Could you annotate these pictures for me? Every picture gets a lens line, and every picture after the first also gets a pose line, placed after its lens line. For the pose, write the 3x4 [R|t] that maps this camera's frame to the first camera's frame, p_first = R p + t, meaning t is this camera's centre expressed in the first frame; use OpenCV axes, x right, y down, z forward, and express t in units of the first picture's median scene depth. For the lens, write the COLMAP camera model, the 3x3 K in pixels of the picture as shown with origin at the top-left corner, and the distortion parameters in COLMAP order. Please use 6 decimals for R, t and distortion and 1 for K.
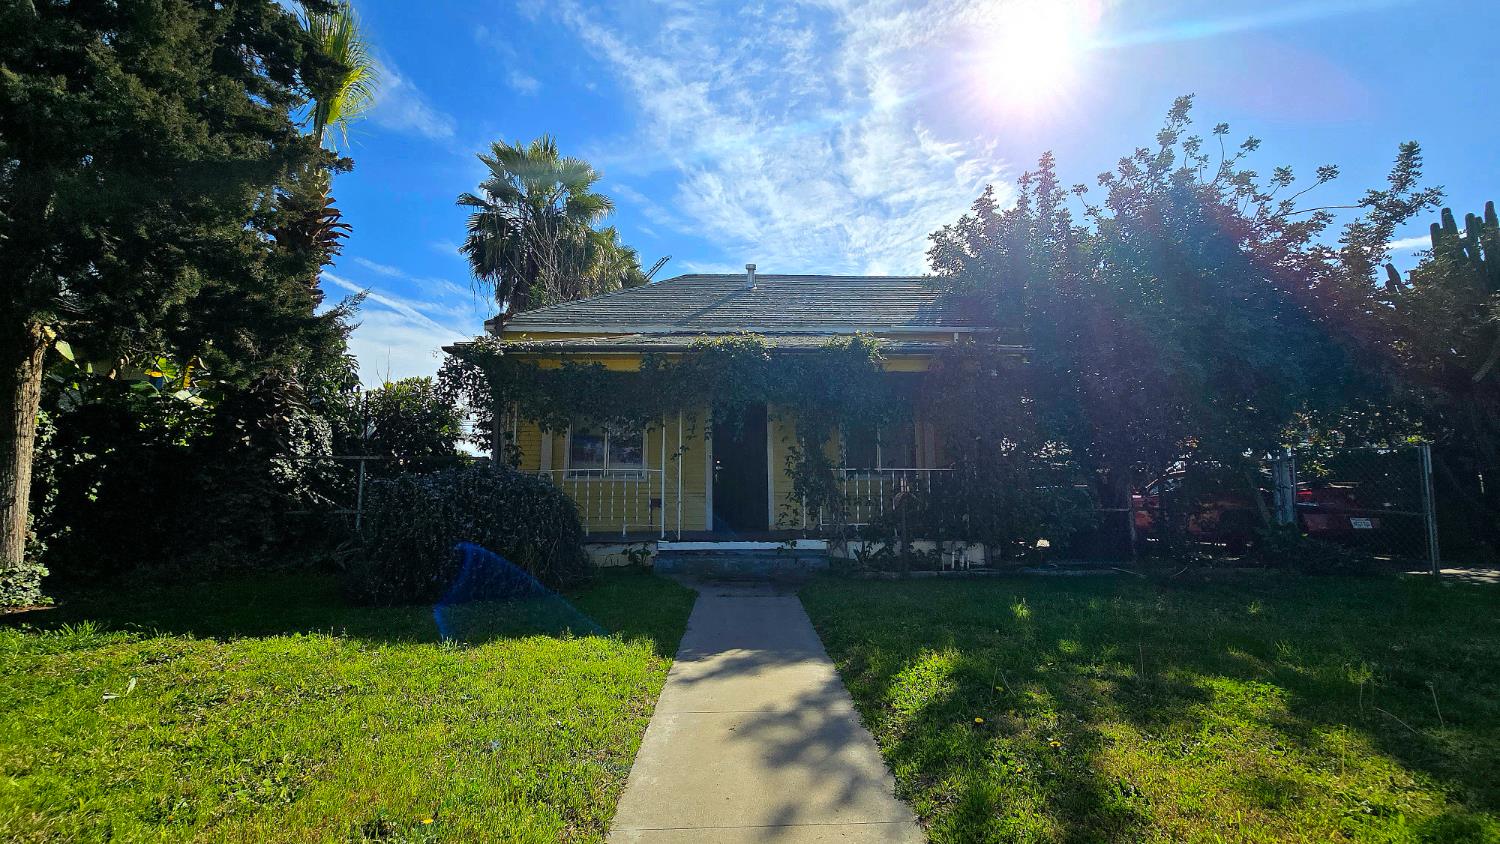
lens RADIAL K [[616.7, 0, 751.2], [0, 616.7, 420.7], [0, 0, 1]] dist [-0.000661, 0.000498]
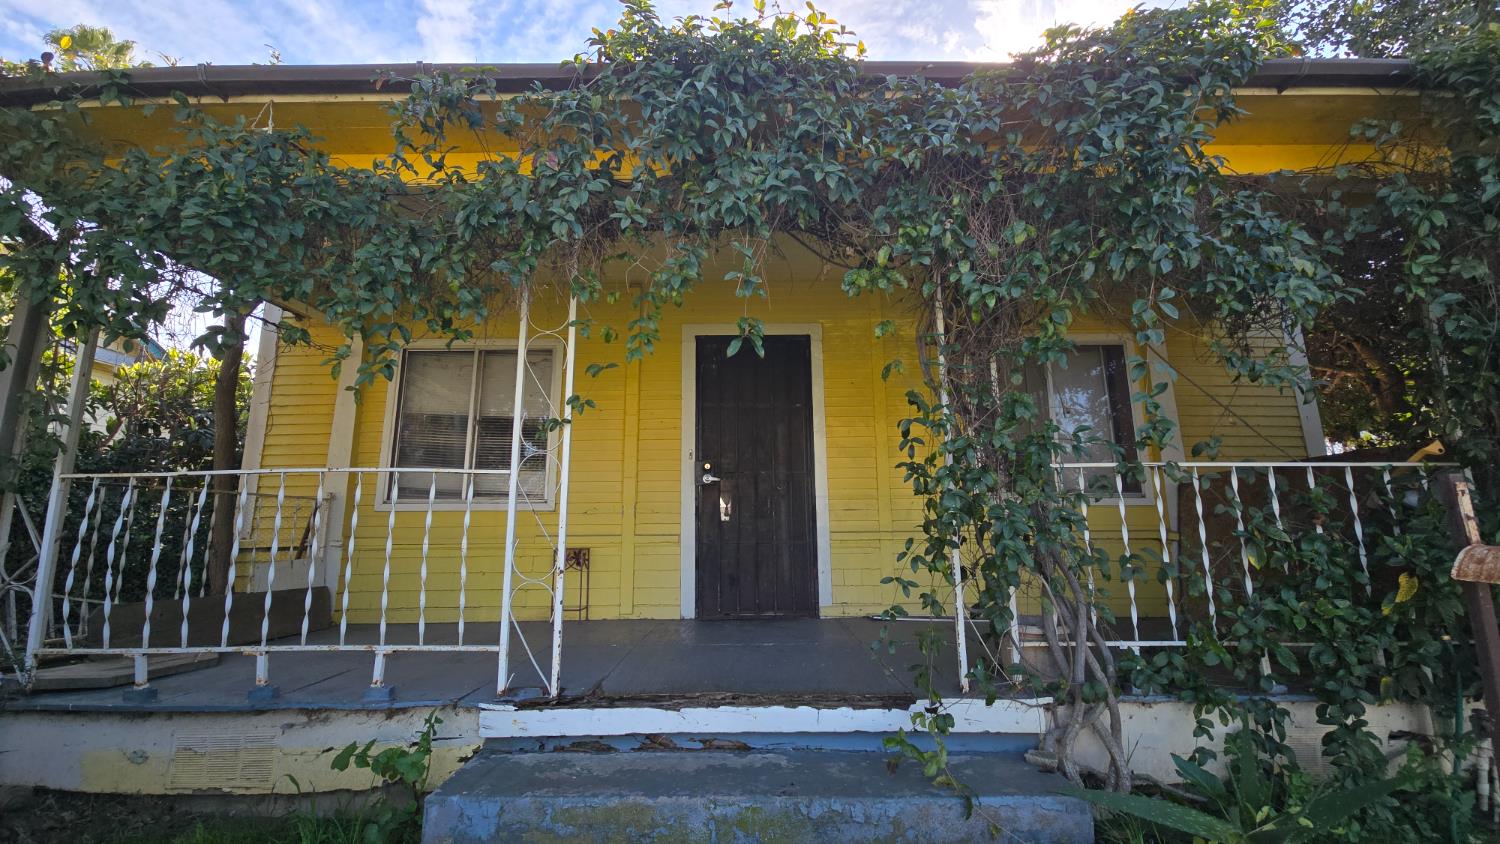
lens RADIAL K [[616.7, 0, 749.5], [0, 616.7, 421.8], [0, 0, 1]] dist [-0.000661, 0.000498]
pose [[0.999311, -0.010756, -0.035526, -0.007365], [0.009004, 0.998753, -0.049097, 0.072926], [0.036010, 0.048743, 0.998162, 0.698043]]
